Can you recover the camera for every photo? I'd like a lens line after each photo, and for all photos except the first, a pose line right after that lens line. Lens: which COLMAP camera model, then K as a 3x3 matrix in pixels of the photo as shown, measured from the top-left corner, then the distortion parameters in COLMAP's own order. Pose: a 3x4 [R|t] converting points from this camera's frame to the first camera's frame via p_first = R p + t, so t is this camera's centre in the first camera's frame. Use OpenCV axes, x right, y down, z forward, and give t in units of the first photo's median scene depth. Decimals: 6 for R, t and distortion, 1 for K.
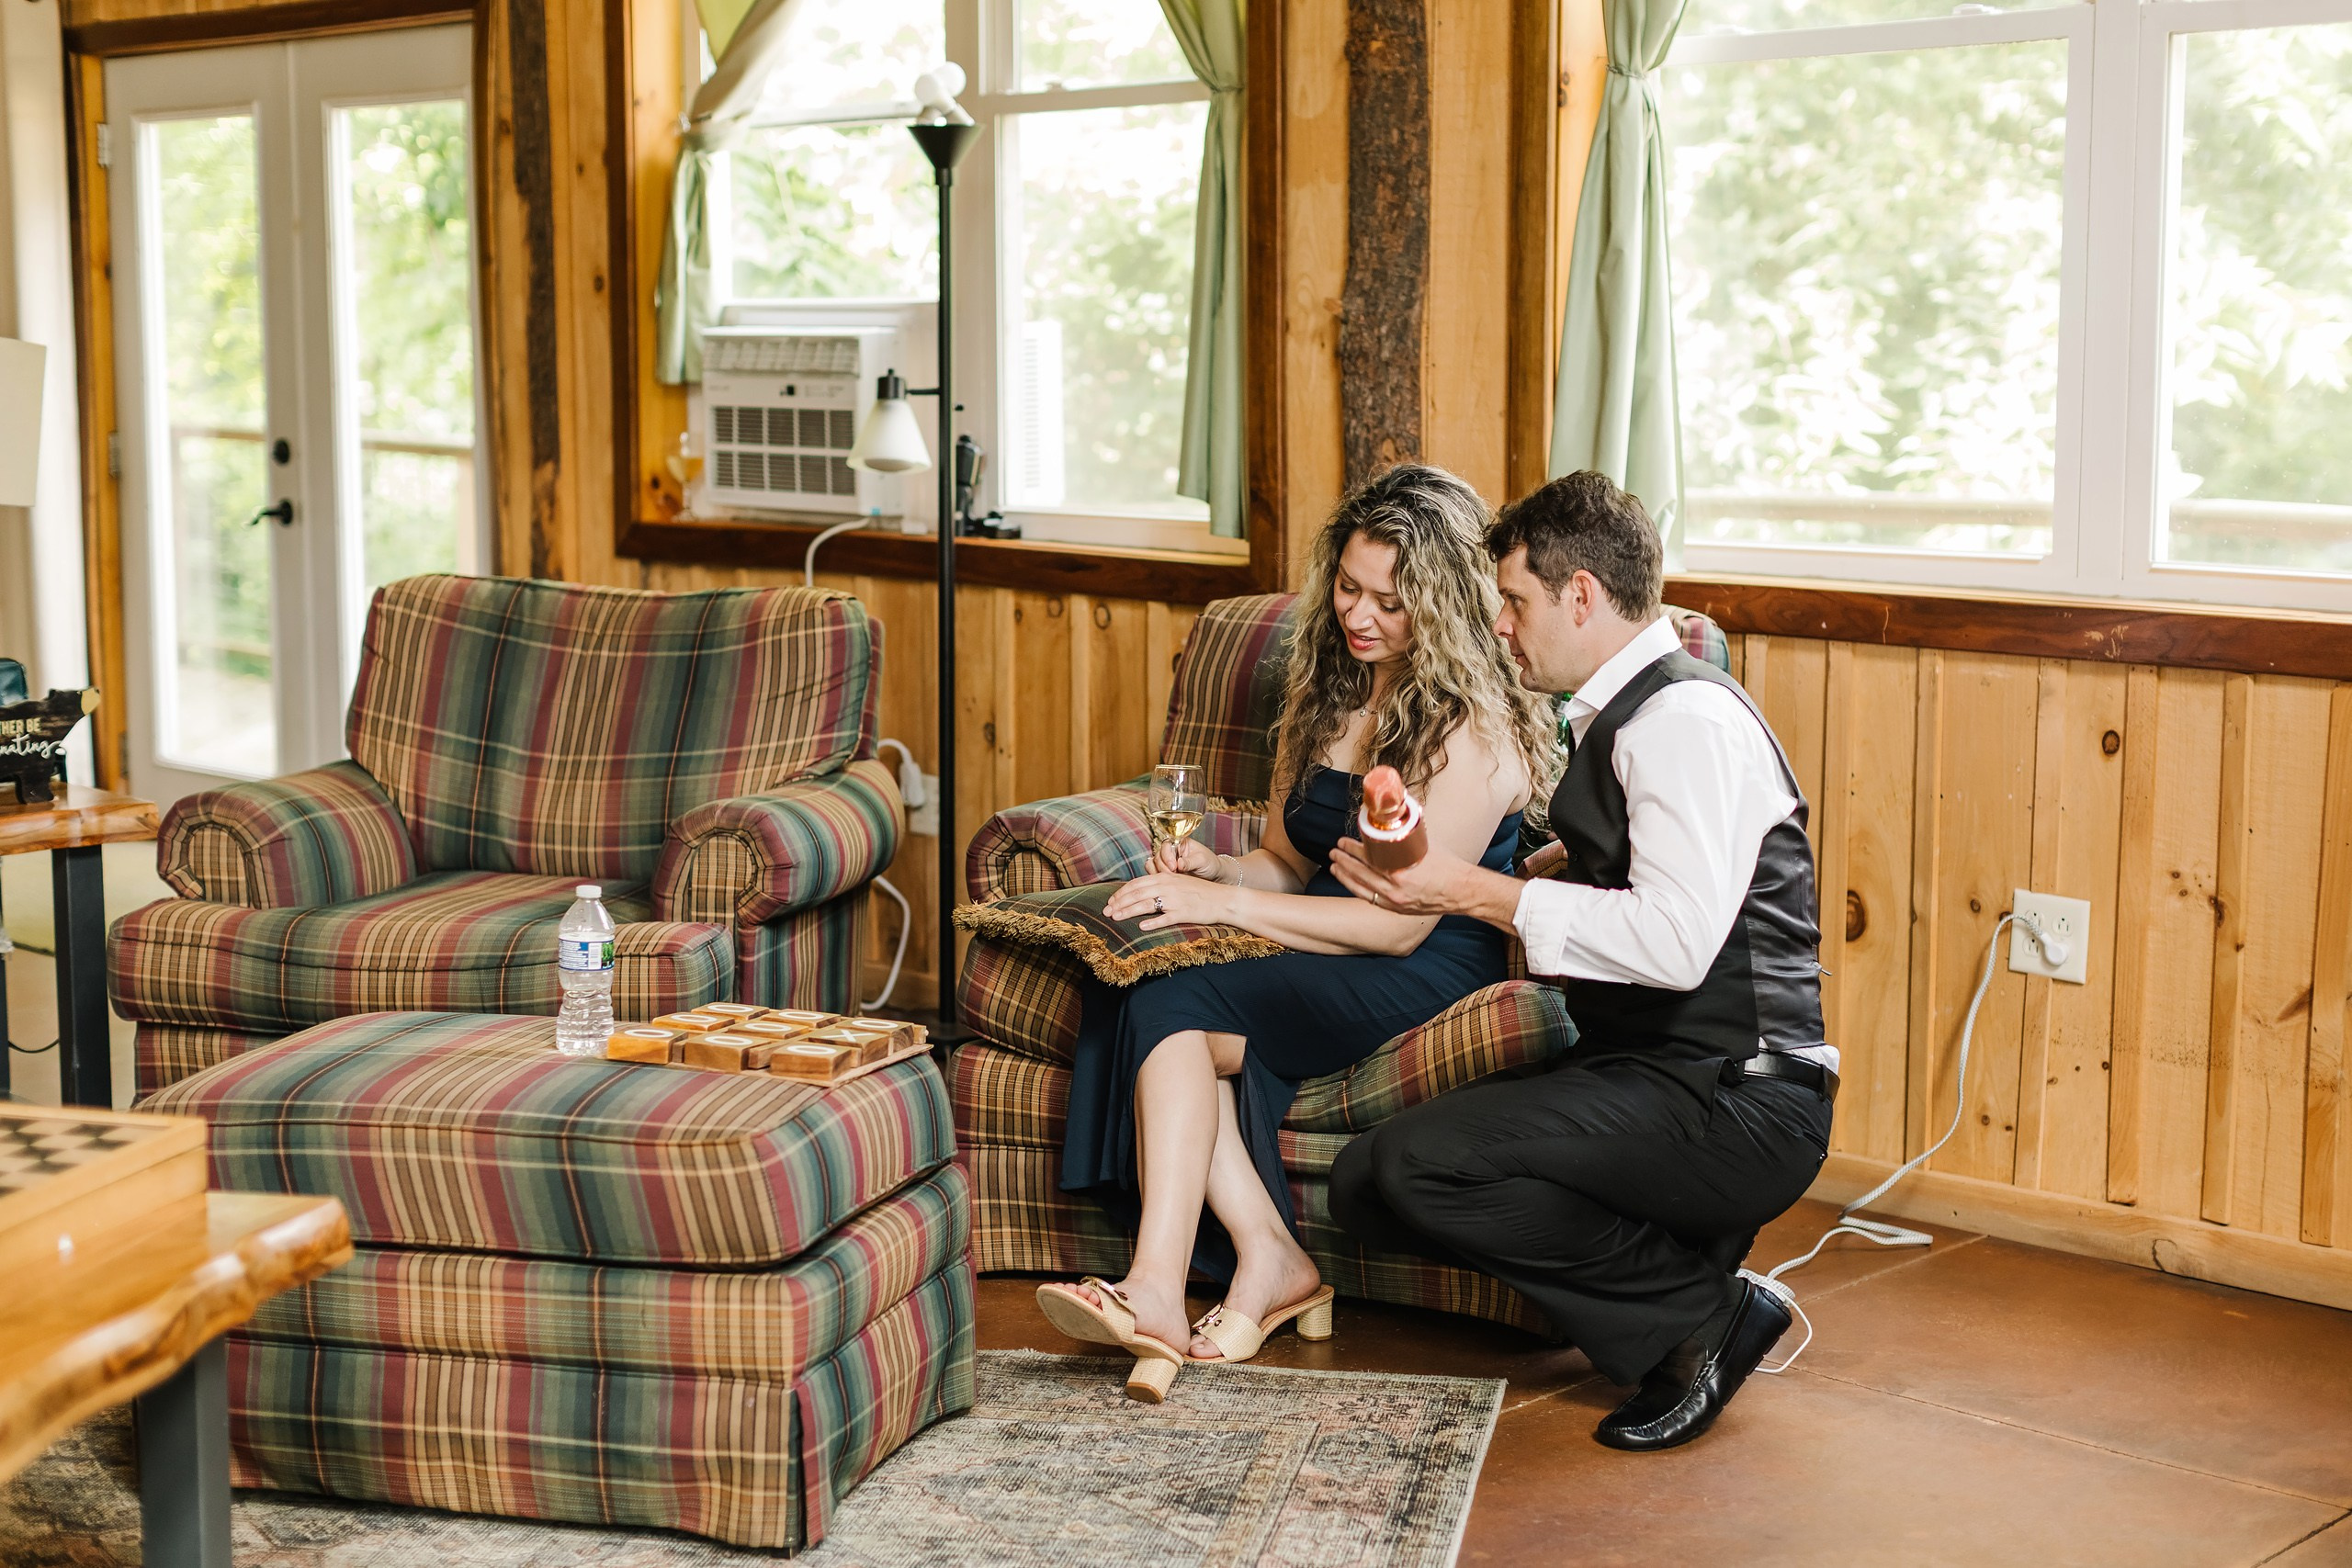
lens RADIAL K [[3550.4, 0, 1175.7], [0, 3550.4, 809.5], [0, 0, 1]] dist [-0.030639, 0.000000]
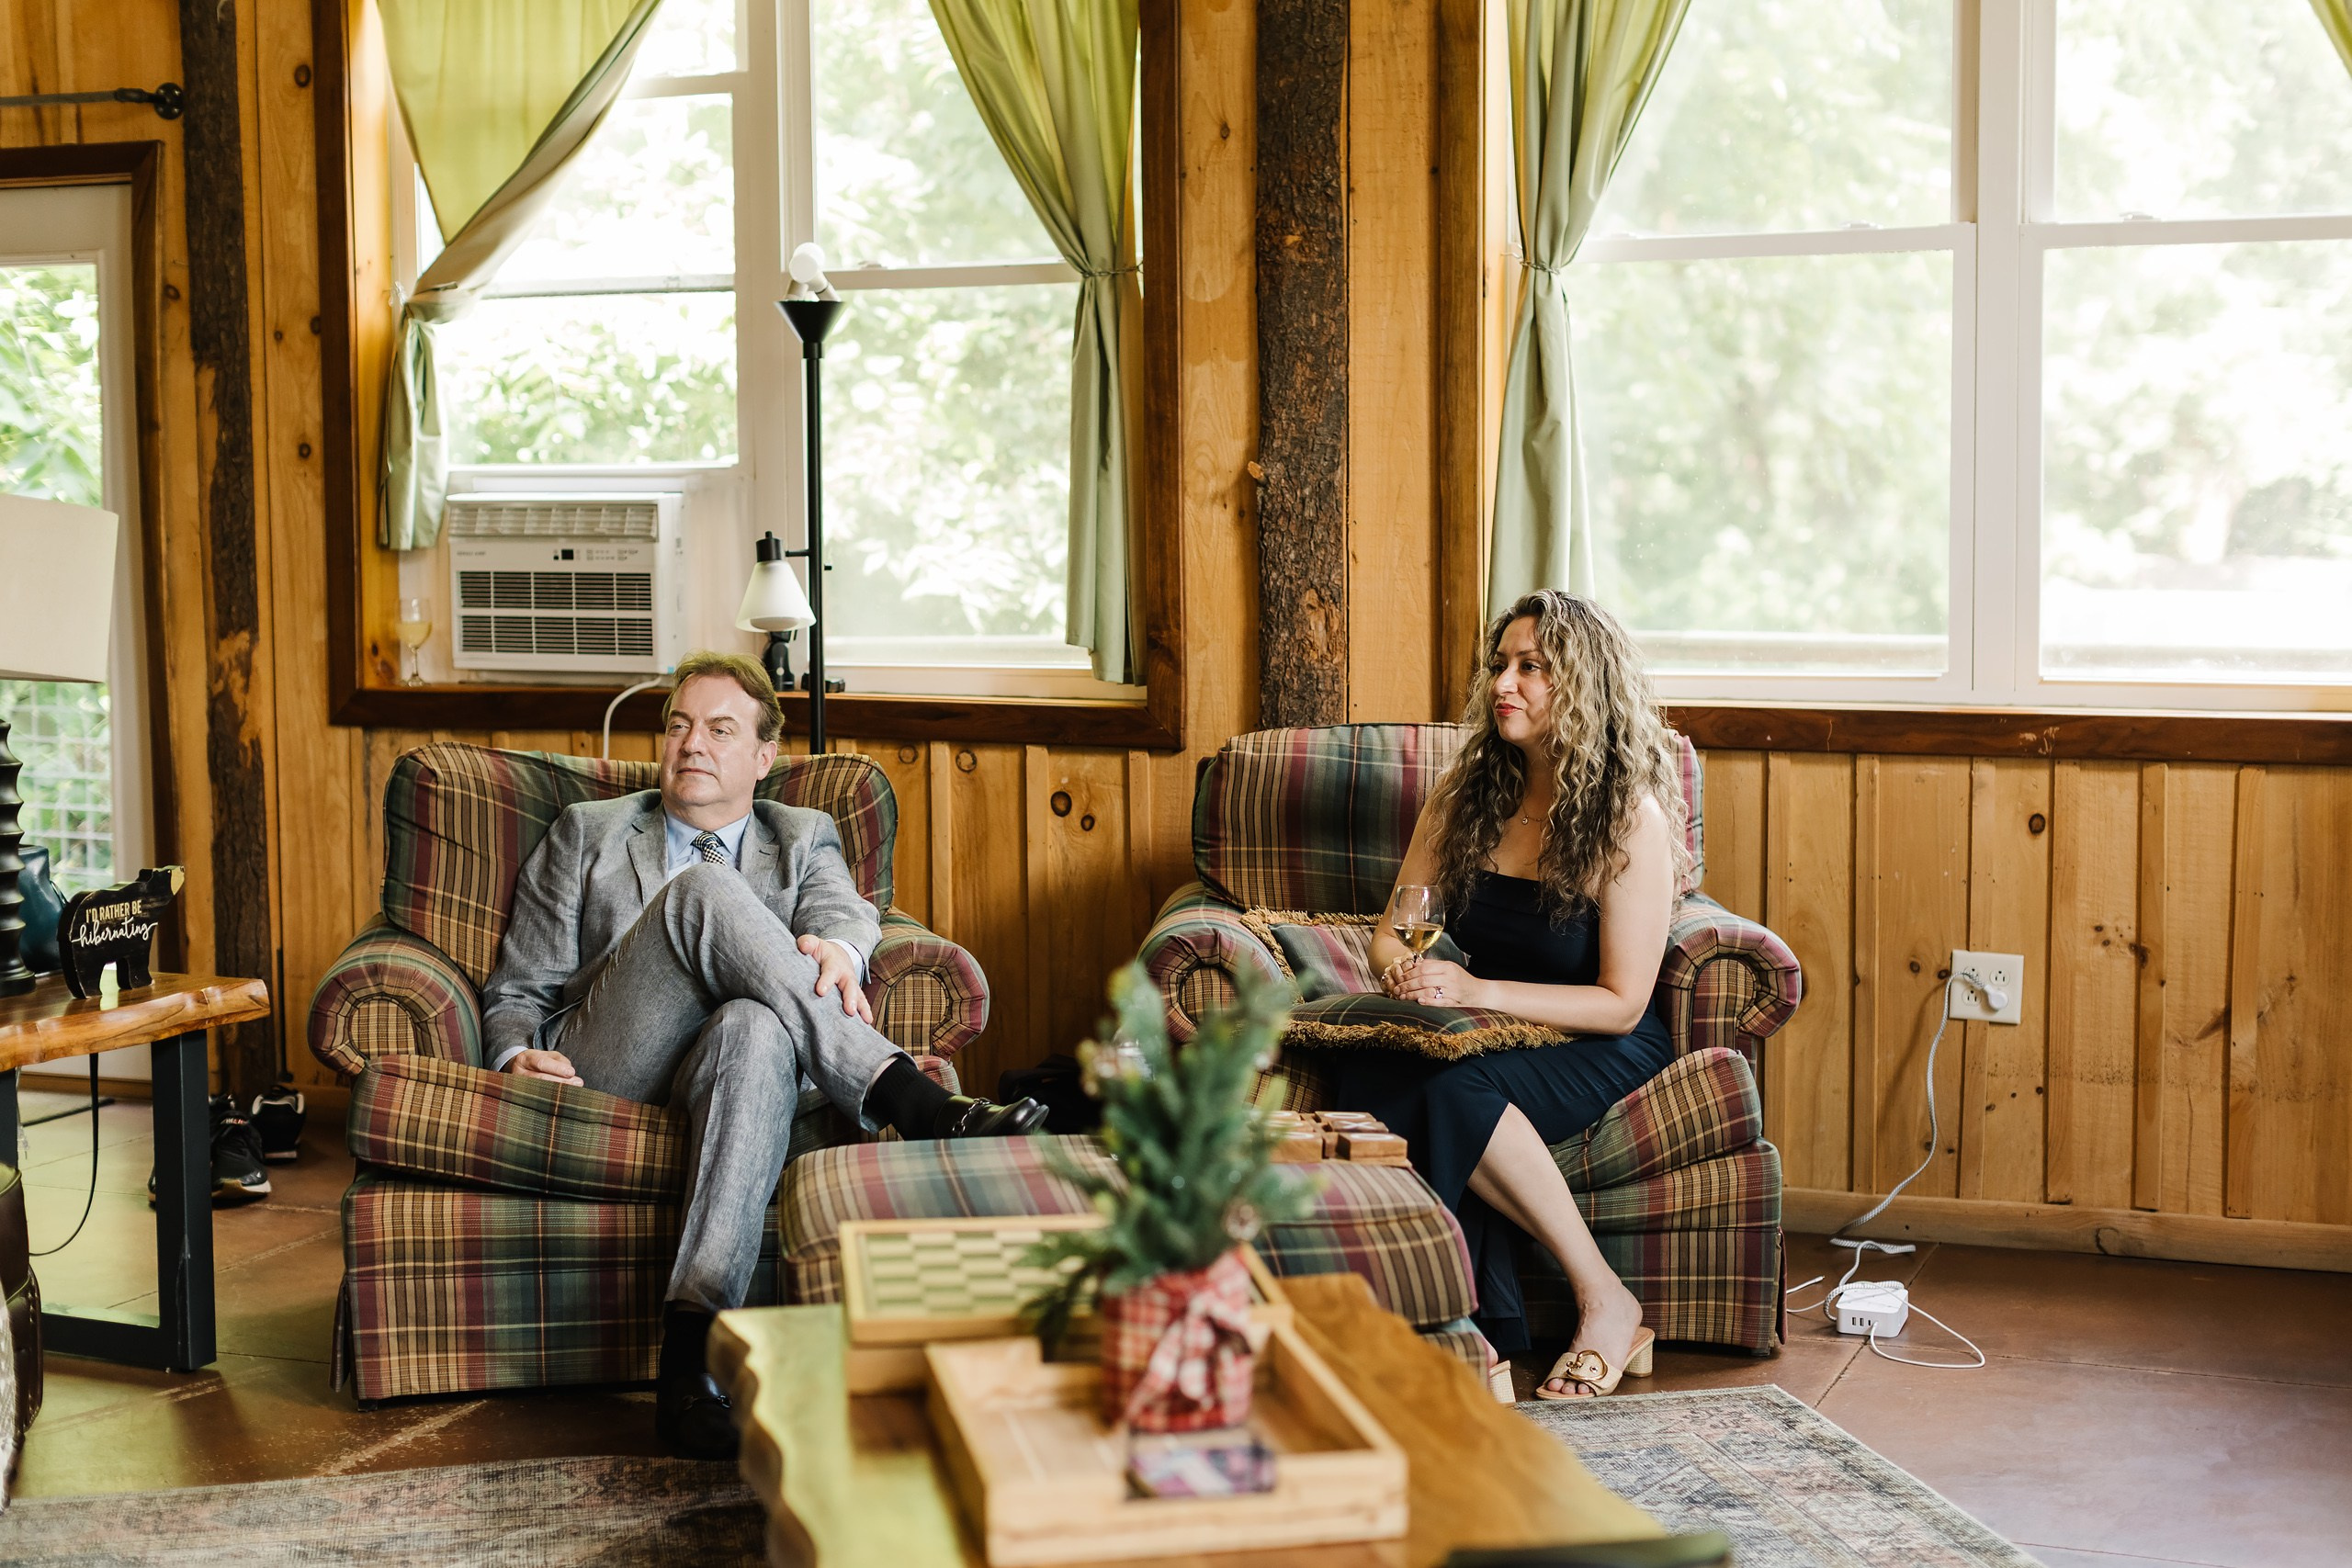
lens RADIAL K [[3550.4, 0, 1180.3], [0, 3550.4, 759.6], [0, 0, 1]] dist [-0.030639, 0.000000]
pose [[0.912777, -0.036649, 0.406811, -0.467461], [0.060560, 0.997102, -0.046053, -0.002436], [-0.403944, 0.066673, 0.912351, 0.003984]]
